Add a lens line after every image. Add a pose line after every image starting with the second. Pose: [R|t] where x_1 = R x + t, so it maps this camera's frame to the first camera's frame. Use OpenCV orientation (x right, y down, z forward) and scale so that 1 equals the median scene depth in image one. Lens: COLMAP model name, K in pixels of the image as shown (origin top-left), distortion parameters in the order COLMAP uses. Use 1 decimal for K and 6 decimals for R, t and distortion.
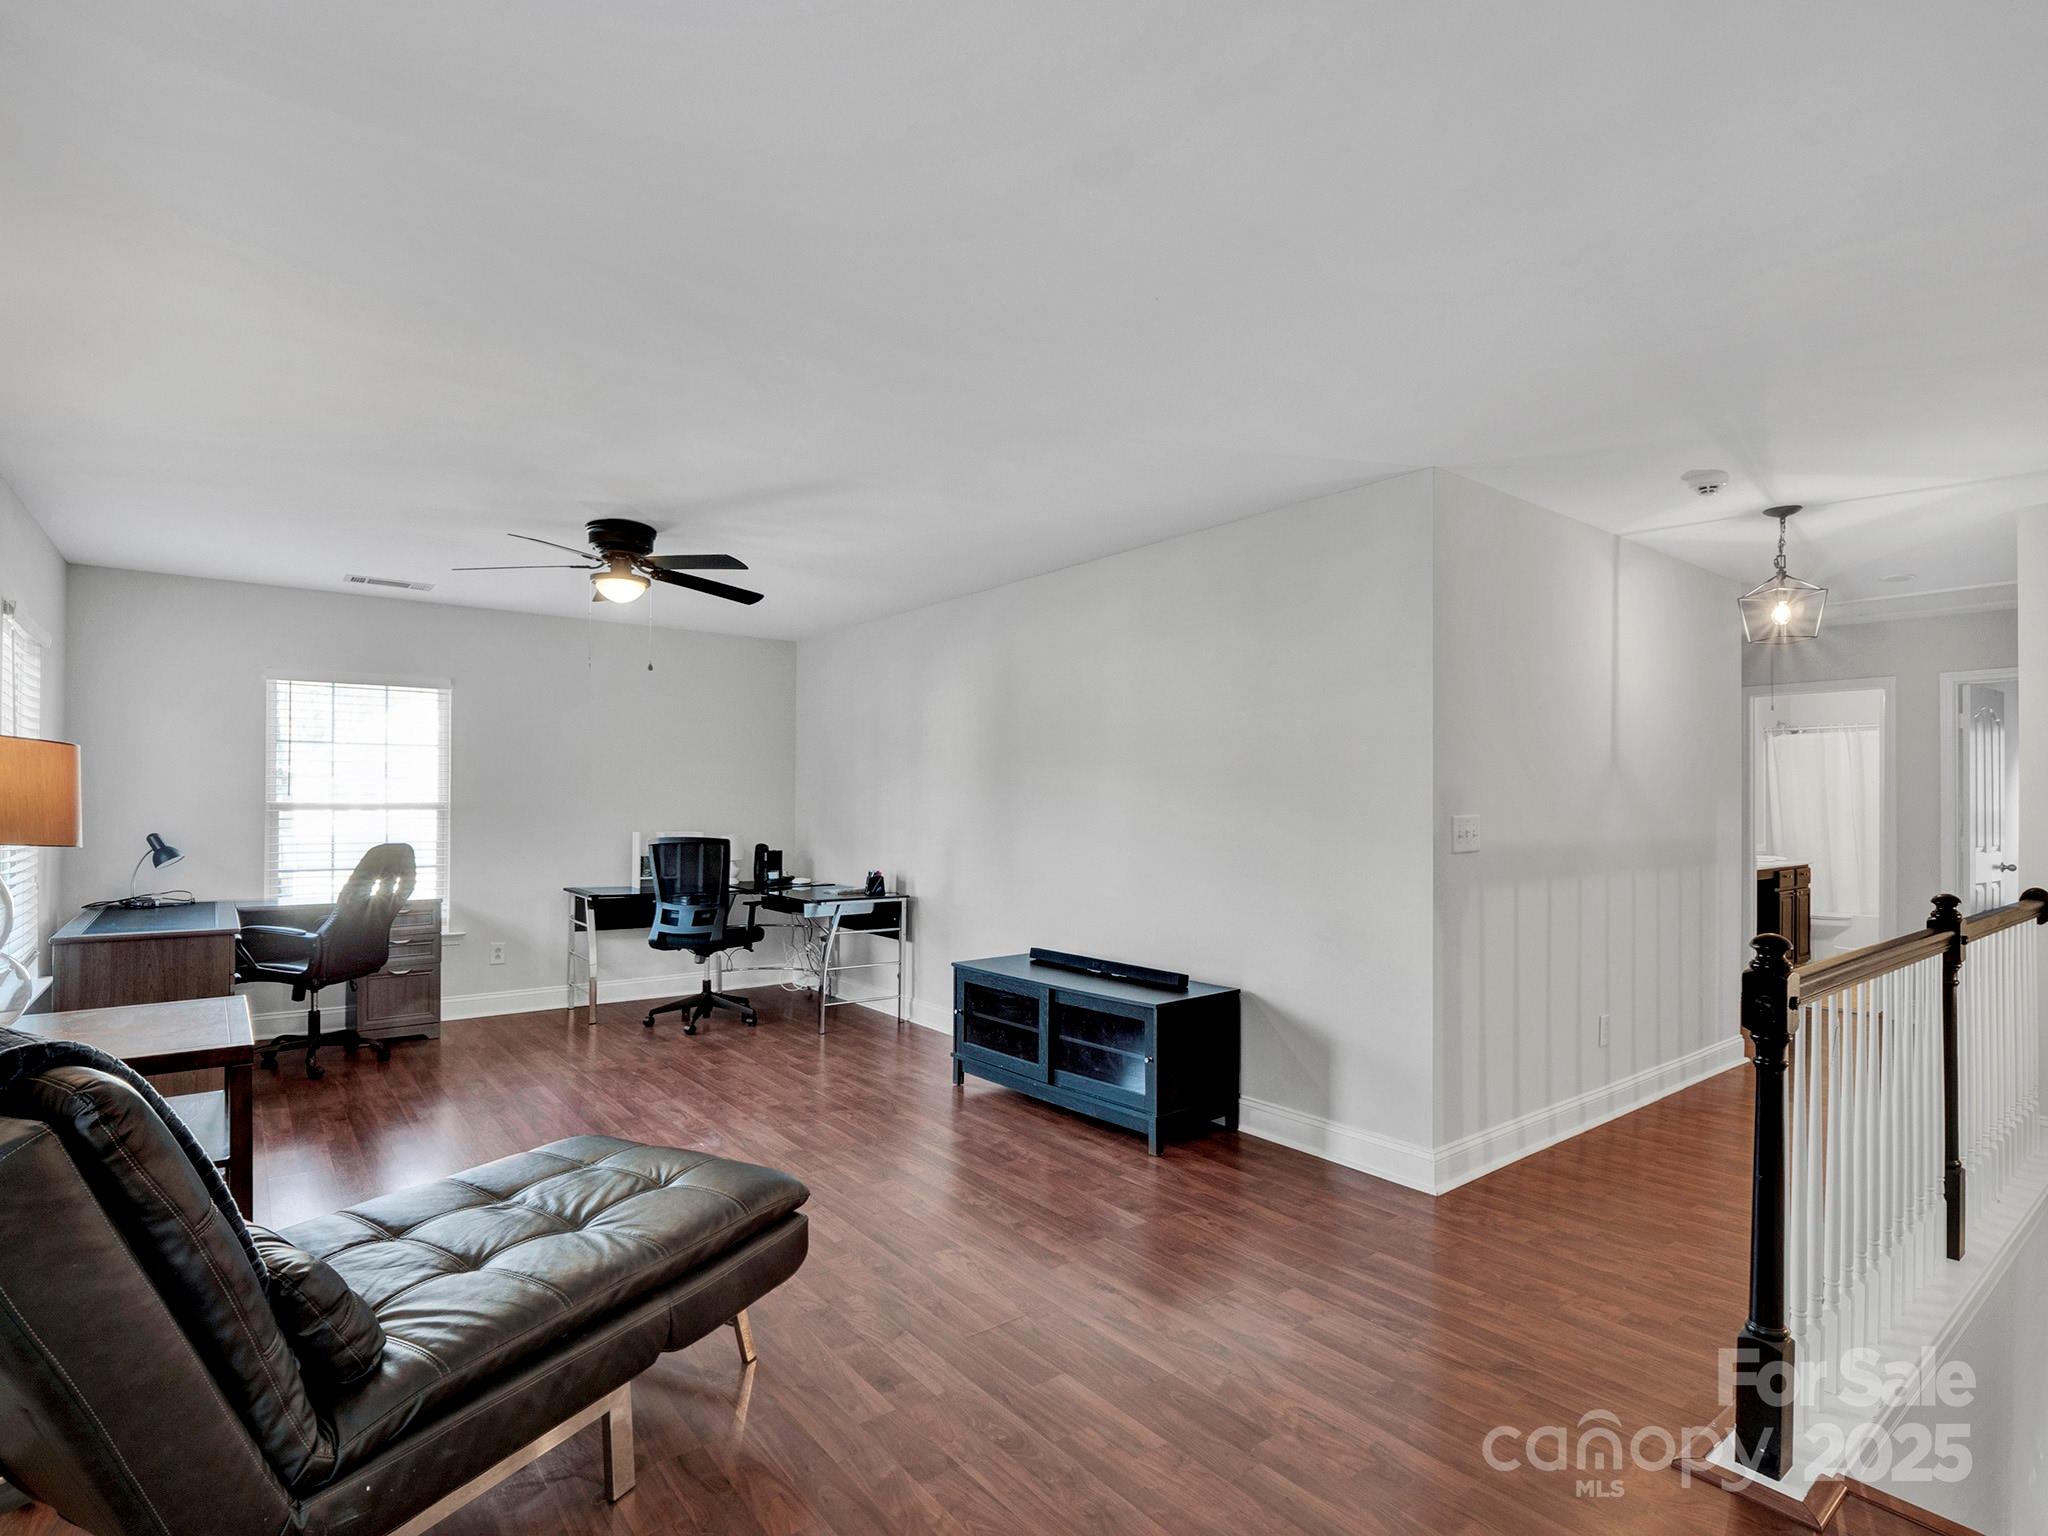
lens RADIAL K [[1028.8, 0, 1008.7], [0, 1028.8, 799.7], [0, 0, 1]] dist [-0.004263, -0.007368]
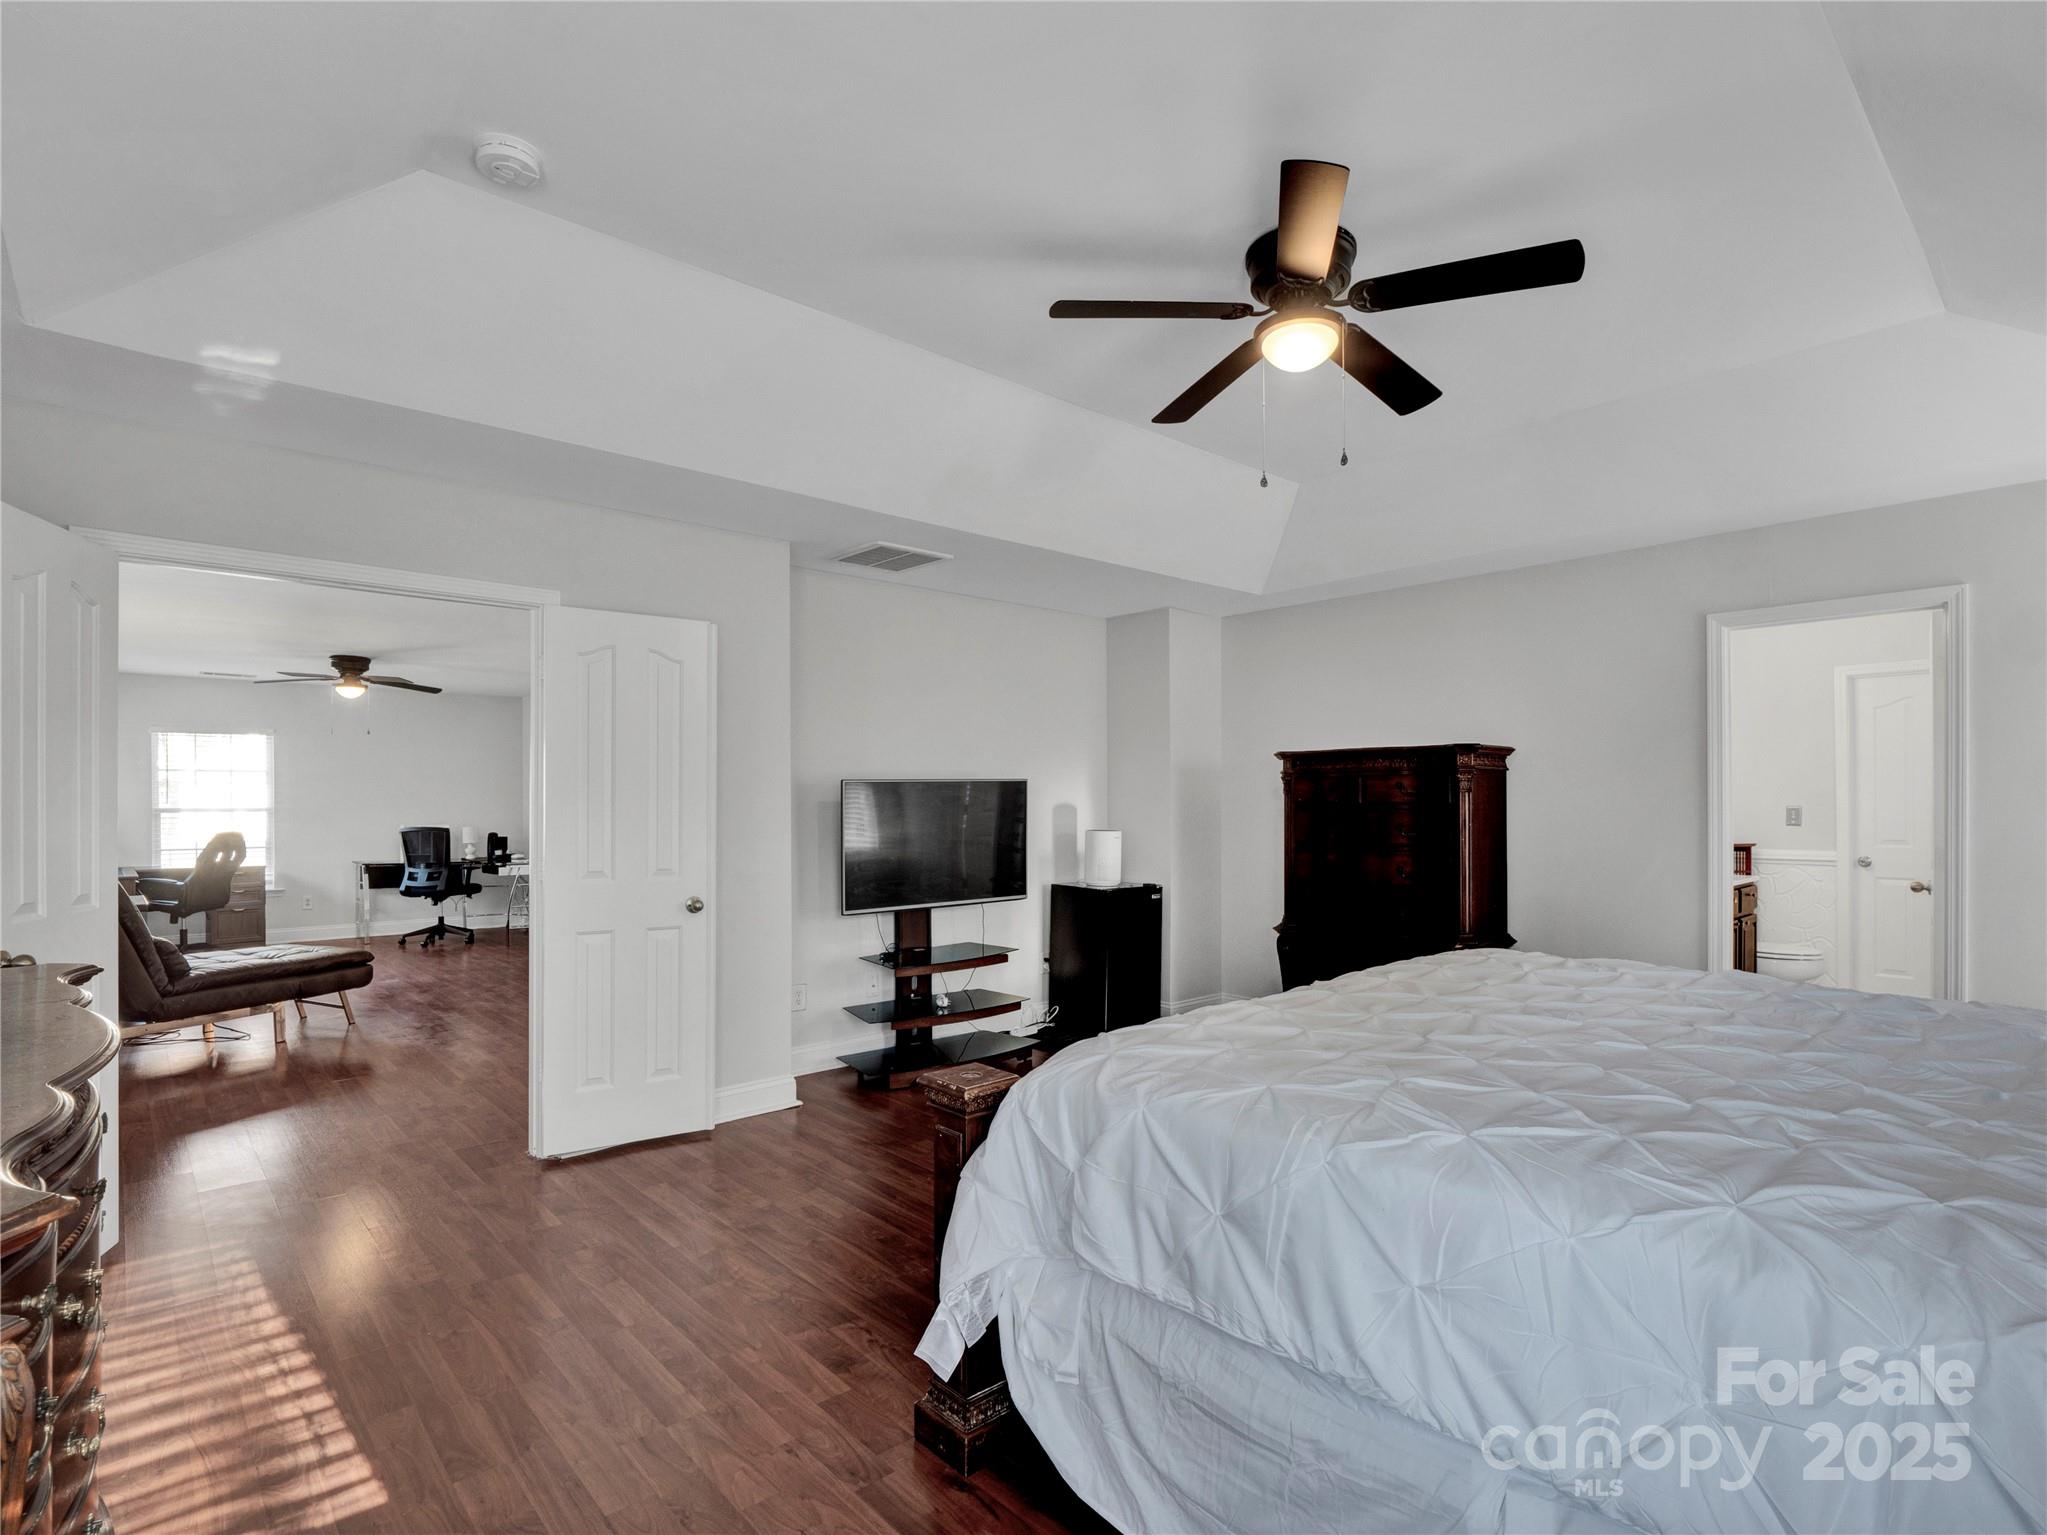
lens RADIAL K [[1028.3, 0, 1008.2], [0, 1028.3, 799.2], [0, 0, 1]] dist [-0.004263, -0.007368]
pose [[0.997527, -0.008593, 0.069762, 0.557099], [0.008626, 0.999963, -0.000170, 0.000355], [-0.069758, 0.000772, 0.997564, -0.767605]]
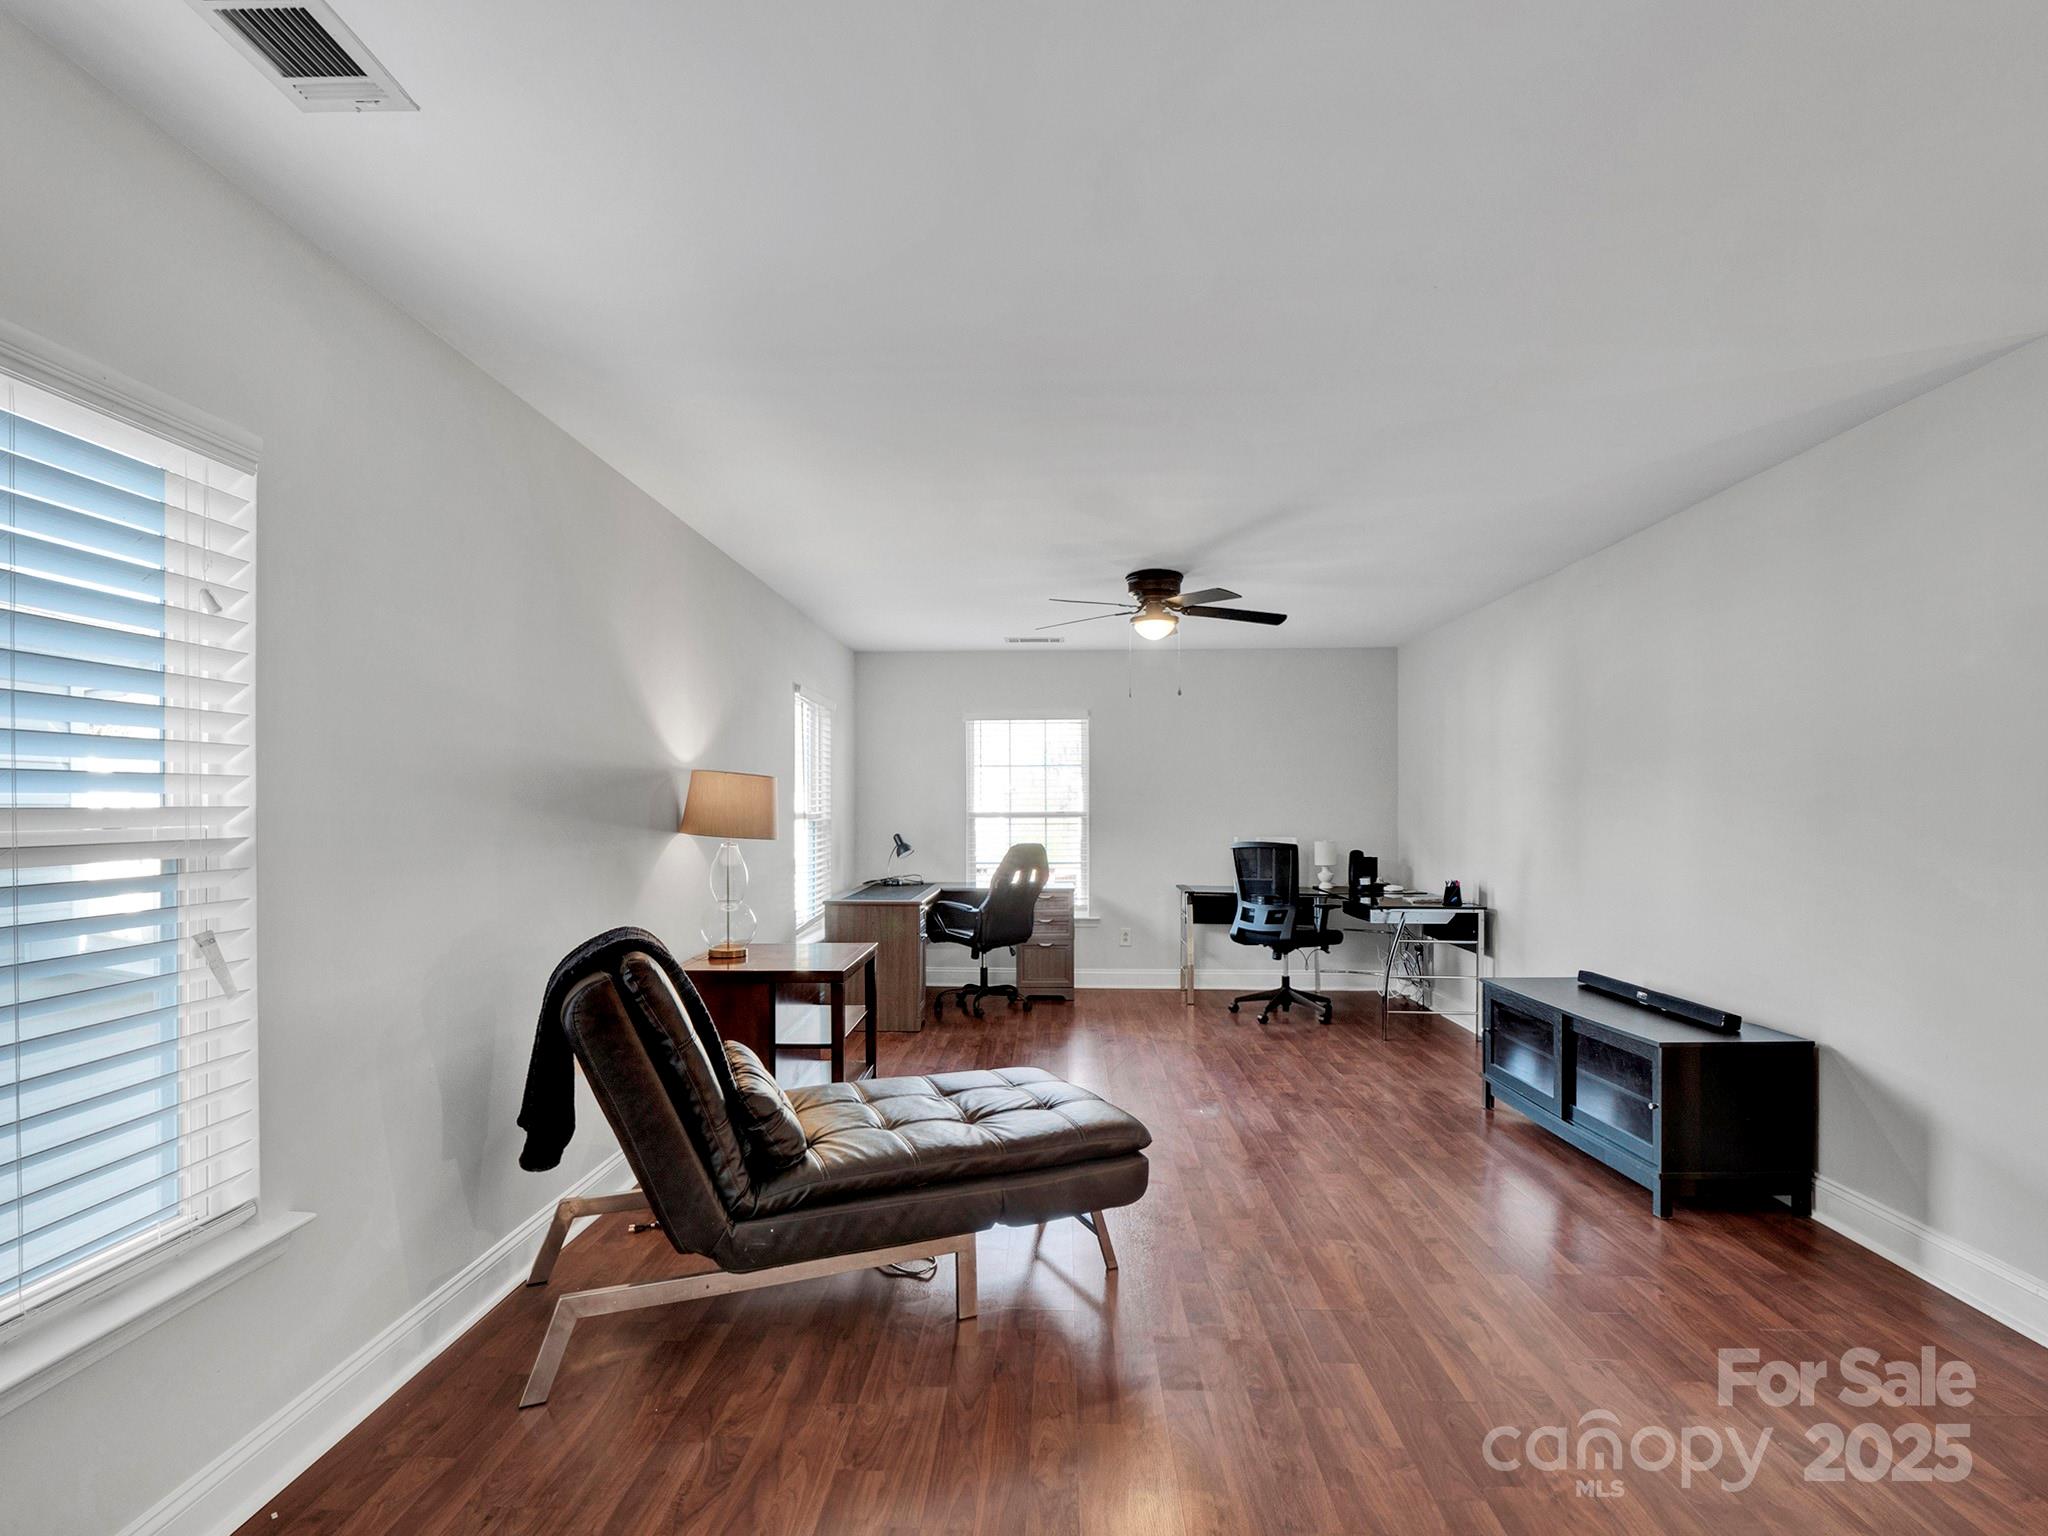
lens RADIAL K [[1028.8, 0, 1008.7], [0, 1028.8, 799.7], [0, 0, 1]] dist [-0.004263, -0.007368]
pose [[0.766017, -0.011651, -0.642714, 0.202936], [0.006708, 0.999926, -0.010131, 0.001076], [0.642785, 0.003449, 0.766039, -0.005549]]
